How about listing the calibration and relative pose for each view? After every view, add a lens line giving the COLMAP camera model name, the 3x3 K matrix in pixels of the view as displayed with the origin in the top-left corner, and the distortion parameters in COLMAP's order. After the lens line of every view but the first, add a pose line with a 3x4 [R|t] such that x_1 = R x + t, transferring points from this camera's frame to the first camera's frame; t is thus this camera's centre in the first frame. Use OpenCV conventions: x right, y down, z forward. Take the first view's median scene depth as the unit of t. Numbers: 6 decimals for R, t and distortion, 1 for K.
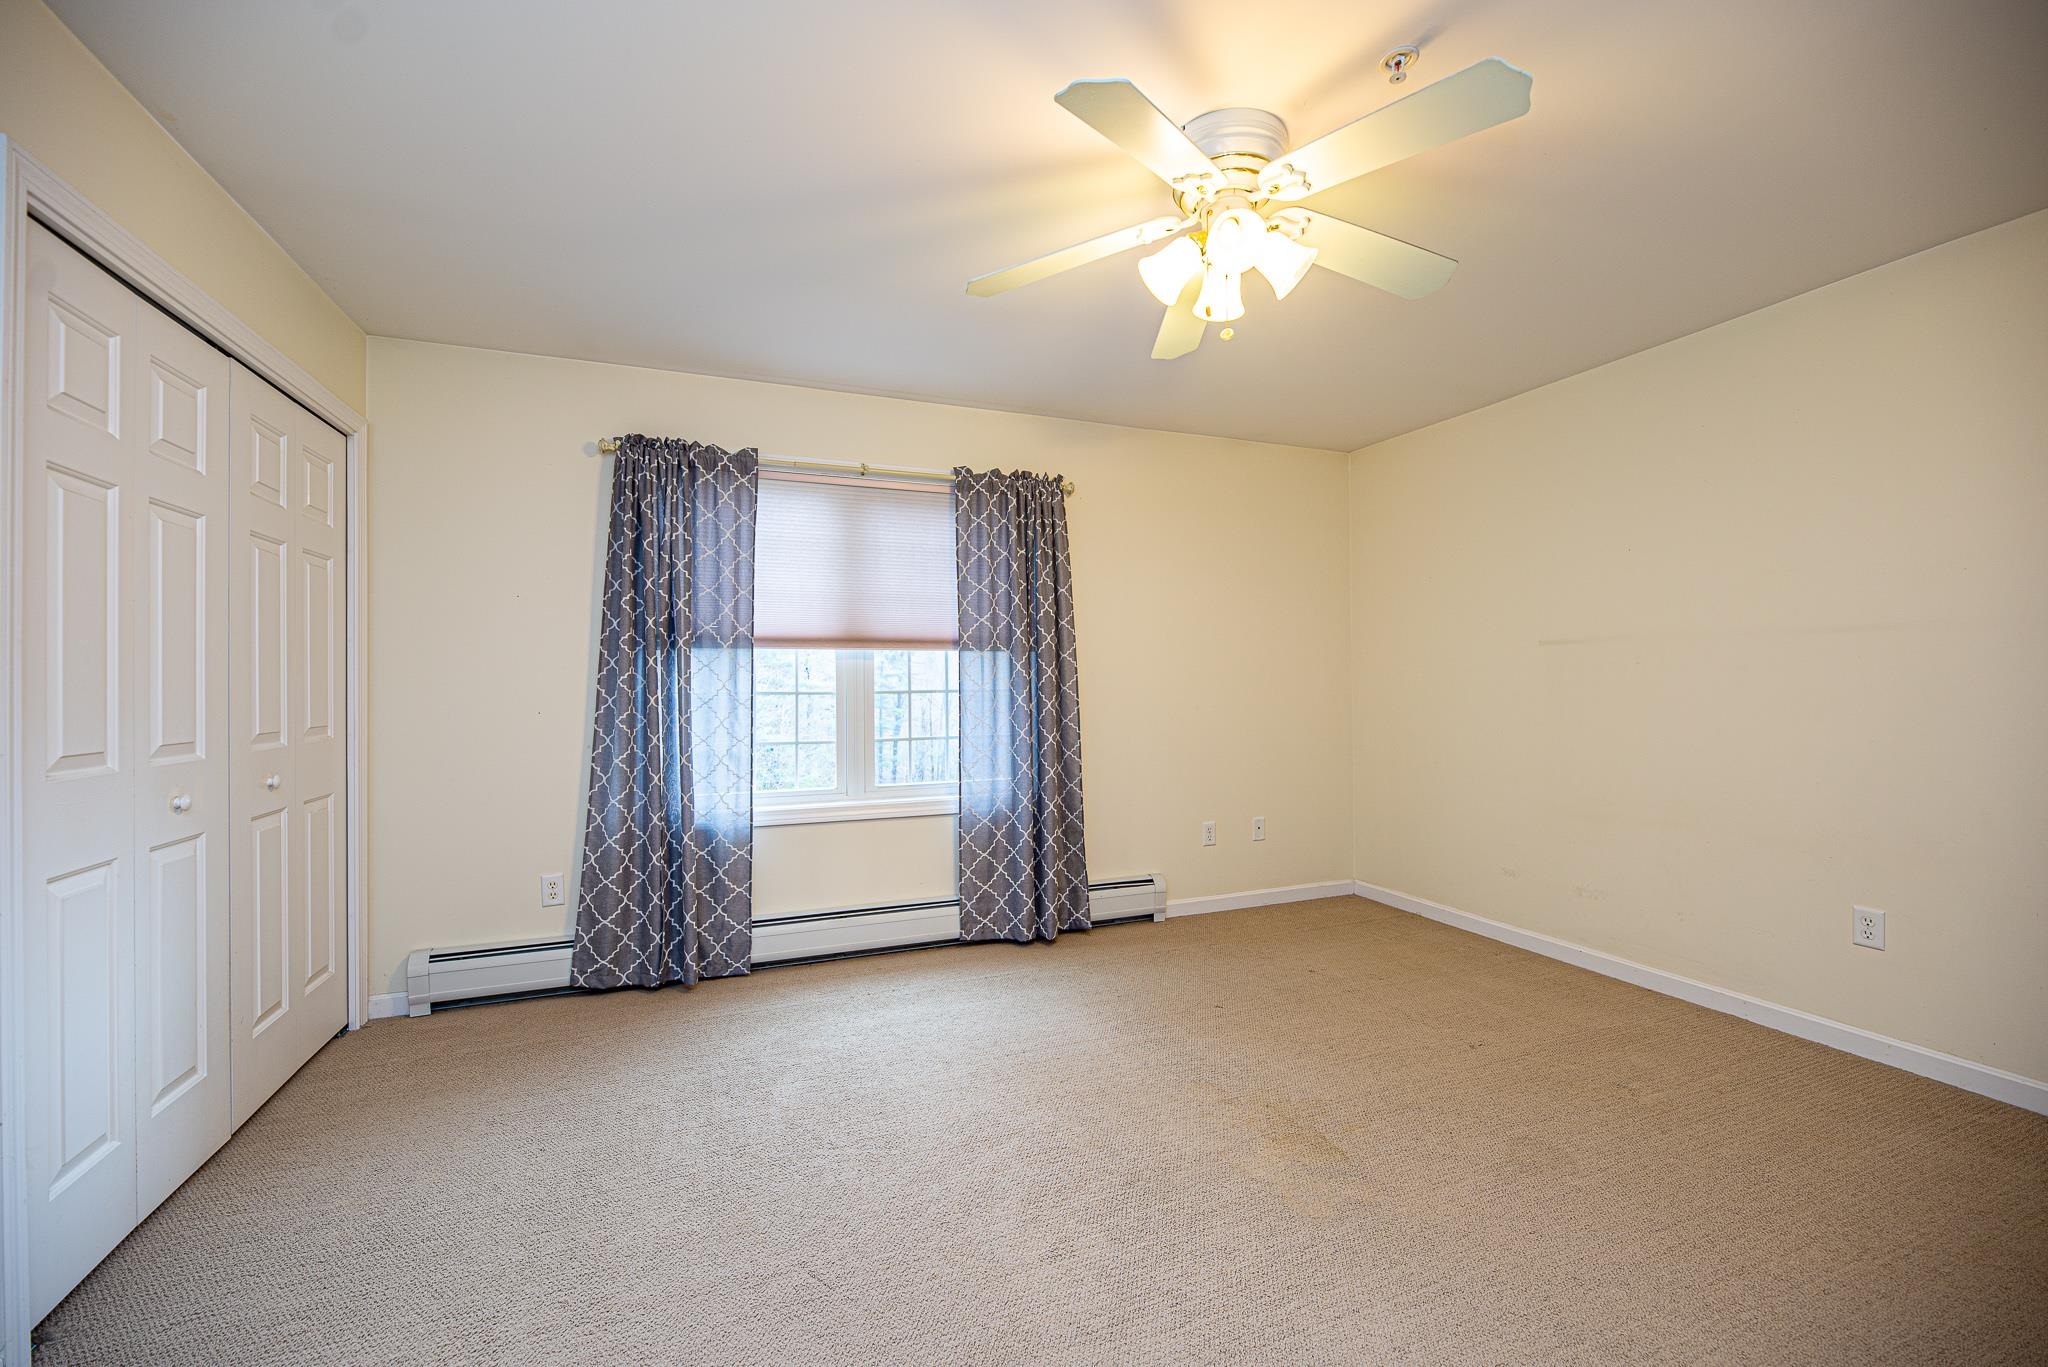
lens RADIAL K [[834.2, 0, 1027.8], [0, 834.2, 676.8], [0, 0, 1]] dist [-0.001847, -0.003015]
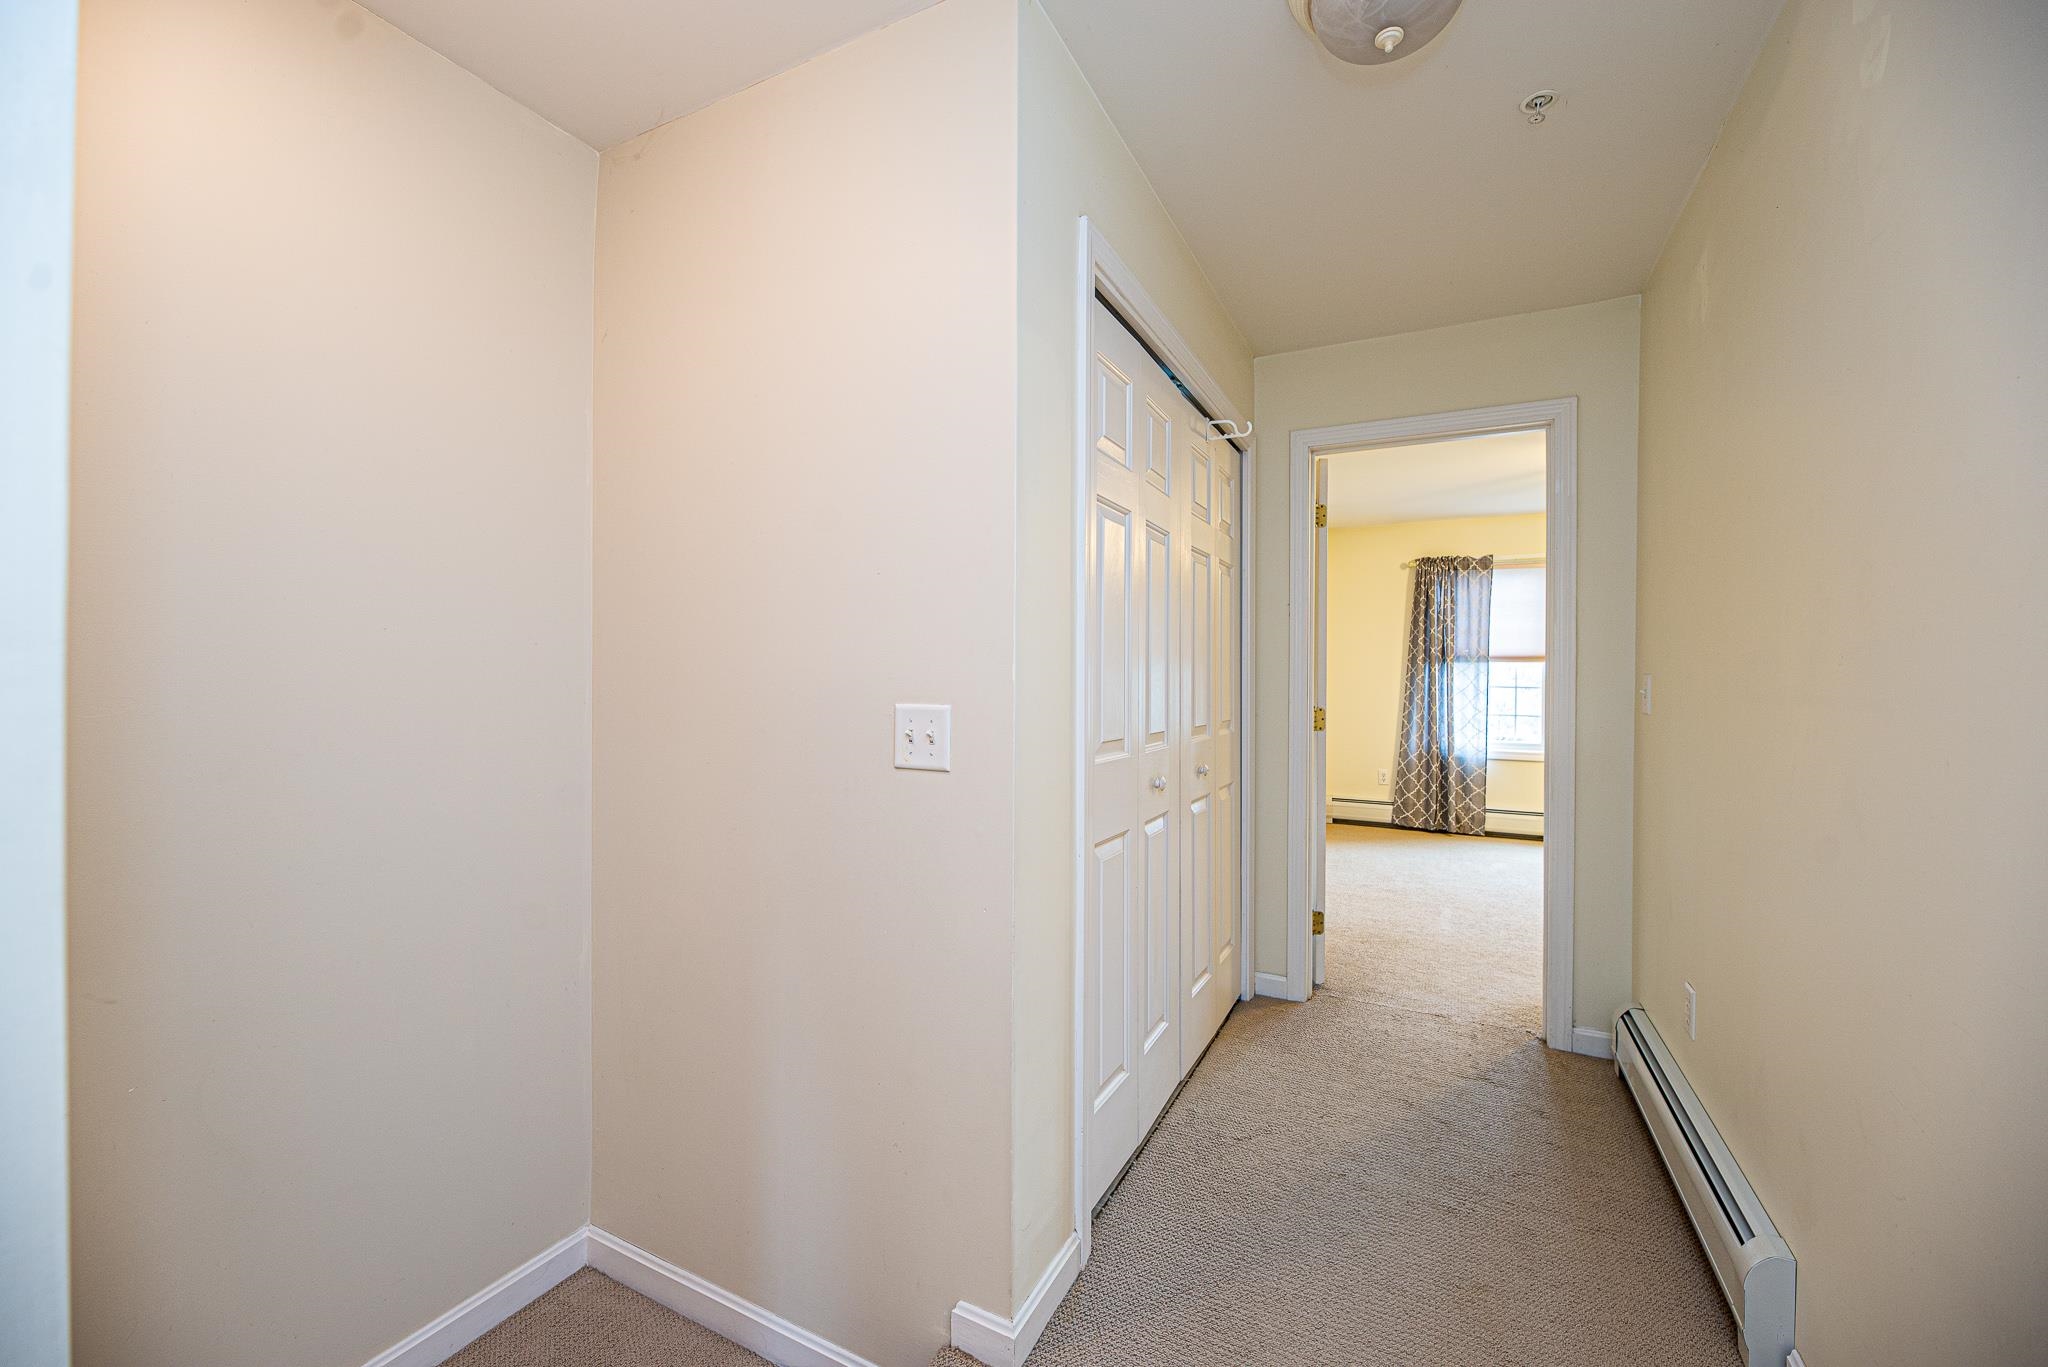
lens RADIAL K [[834.2, 0, 1008.6], [0, 834.2, 674.0], [0, 0, 1]] dist [-0.001847, -0.003015]
pose [[0.658878, 0.009390, -0.752192, 0.371123], [-0.011613, 0.999930, 0.002311, -0.000193], [0.752160, 0.007213, 0.658941, -1.051588]]
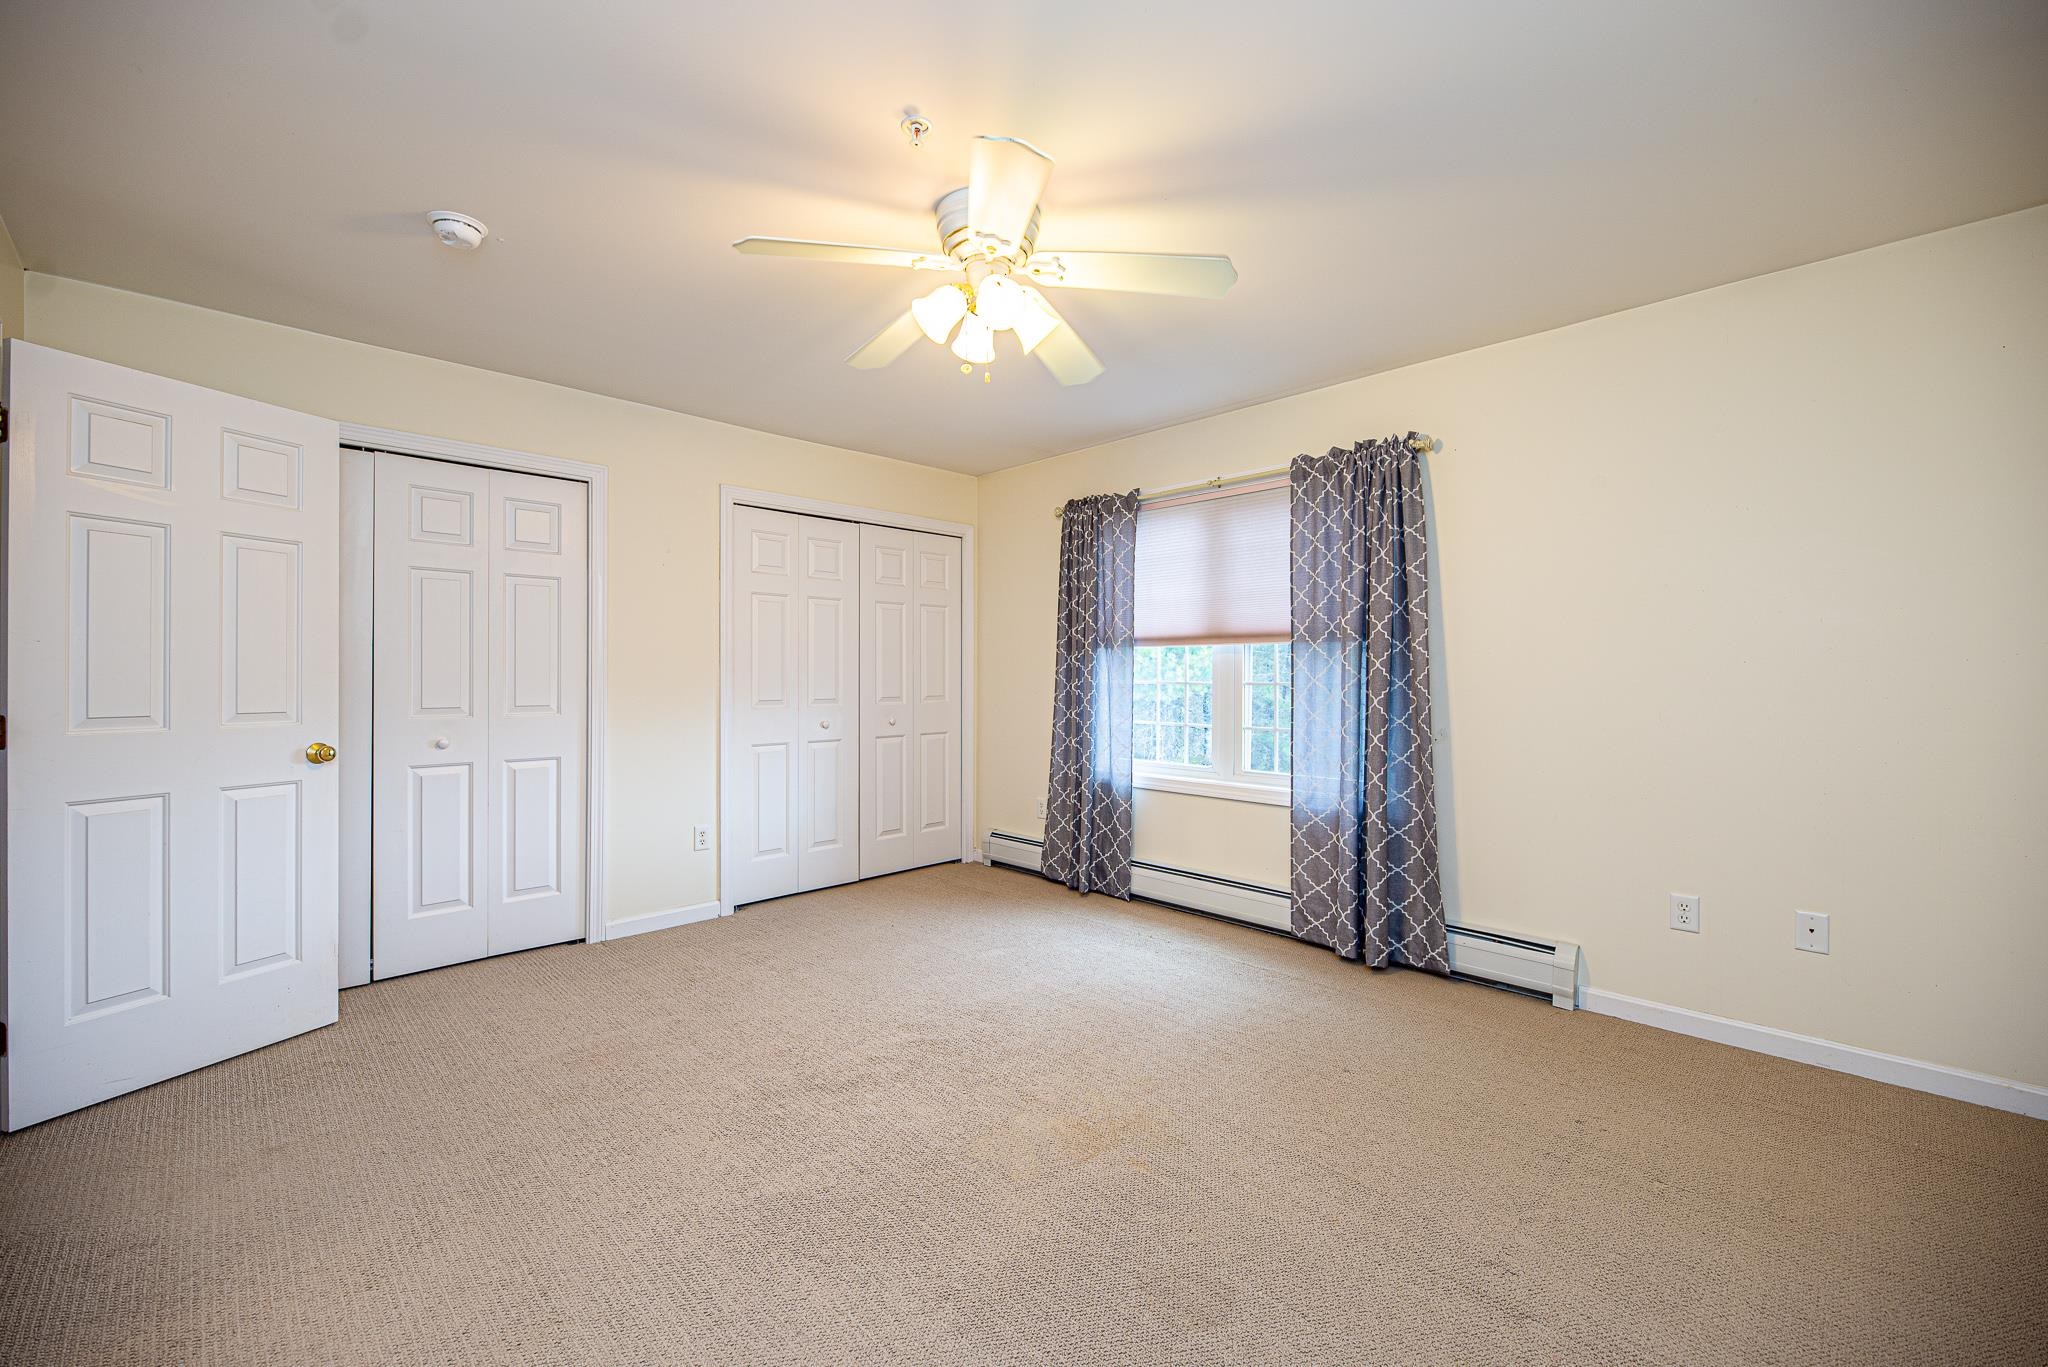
lens RADIAL K [[834.2, 0, 1030.6], [0, 834.2, 688.1], [0, 0, 1]] dist [-0.001847, -0.003015]
pose [[0.386958, 0.020598, -0.921867, 0.795389], [0.000364, 0.999747, 0.022491, -0.000507], [0.922097, -0.009039, 0.386852, 0.368013]]
